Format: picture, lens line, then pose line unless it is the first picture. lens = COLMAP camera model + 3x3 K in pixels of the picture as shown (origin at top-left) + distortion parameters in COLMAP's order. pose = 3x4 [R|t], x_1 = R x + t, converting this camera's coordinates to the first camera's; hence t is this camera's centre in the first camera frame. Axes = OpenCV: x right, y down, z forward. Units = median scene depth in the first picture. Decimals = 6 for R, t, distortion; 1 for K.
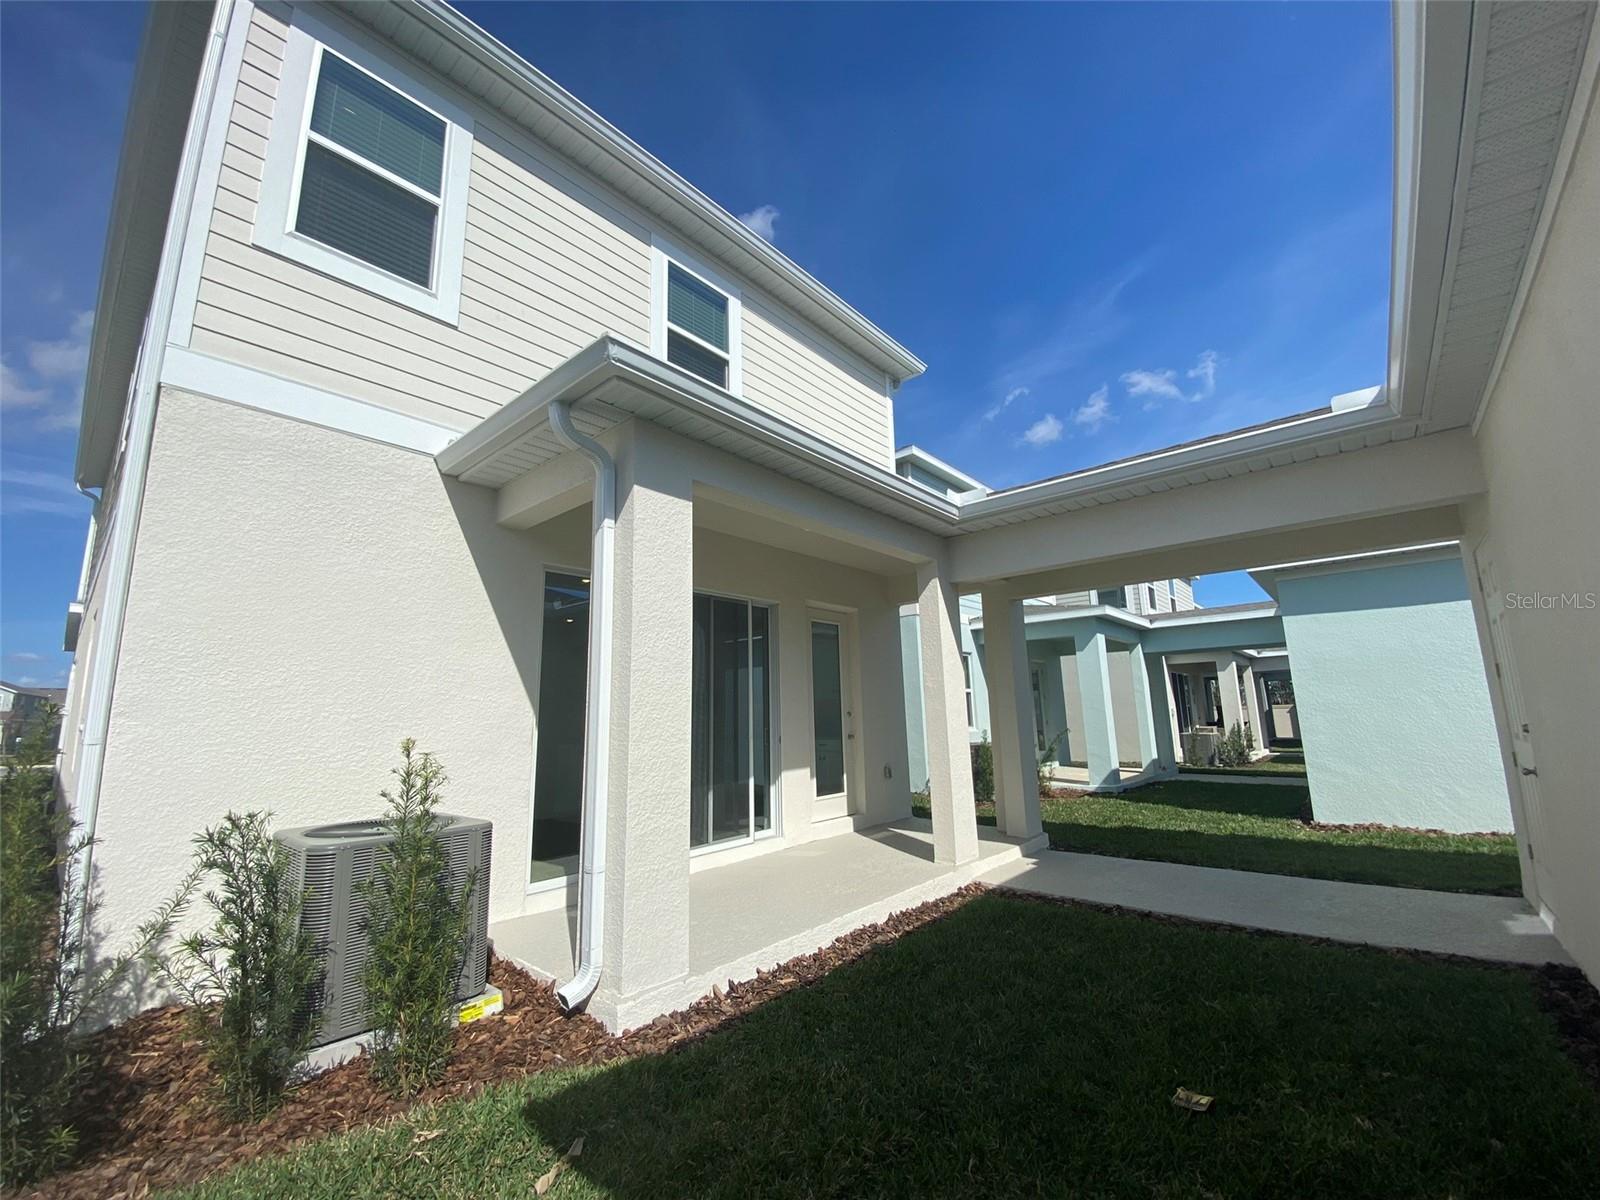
lens RADIAL K [[649.3, 0, 802.9], [0, 649.3, 602.8], [0, 0, 1]] dist [0.022853, -0.021060]
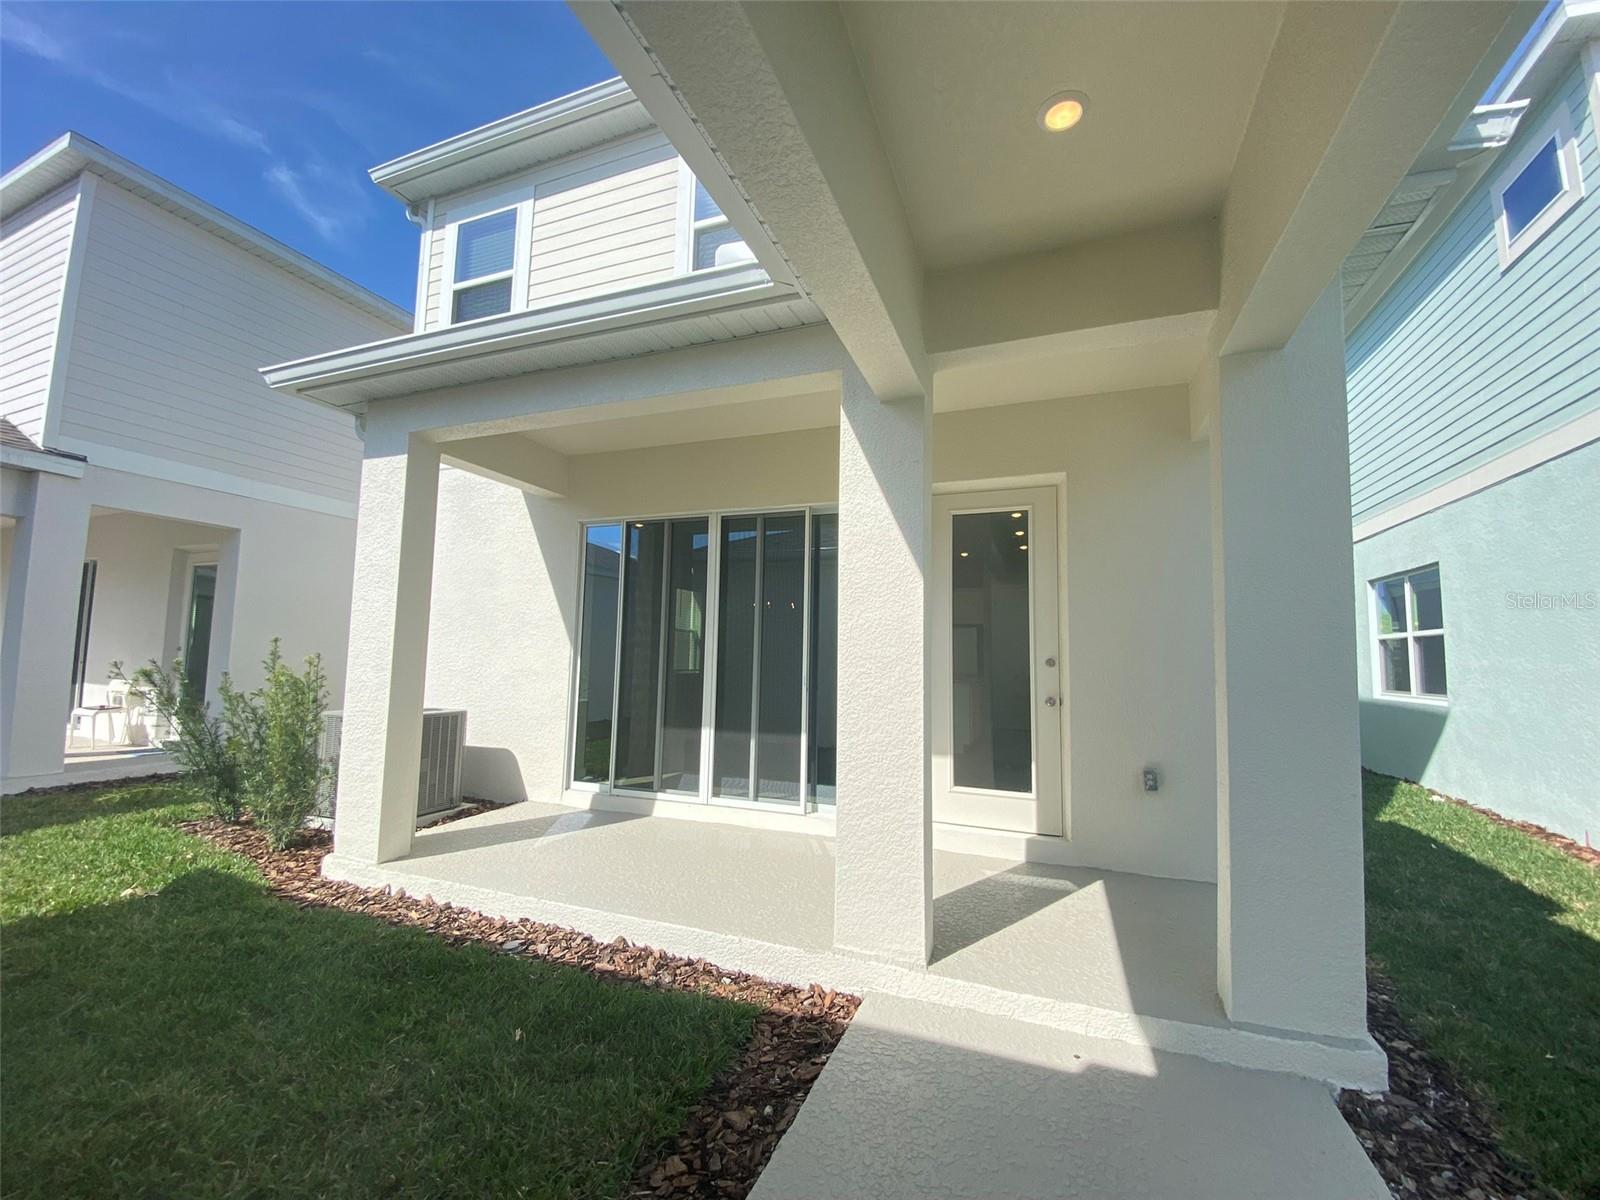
lens RADIAL K [[649.3, 0, 802.9], [0, 649.3, 602.8], [0, 0, 1]] dist [0.022853, -0.021060]
pose [[0.334194, -0.044545, -0.941451, 0.851261], [0.132828, 0.991139, 0.000254, 0.142901], [0.933098, -0.125136, 0.337149, 0.963629]]
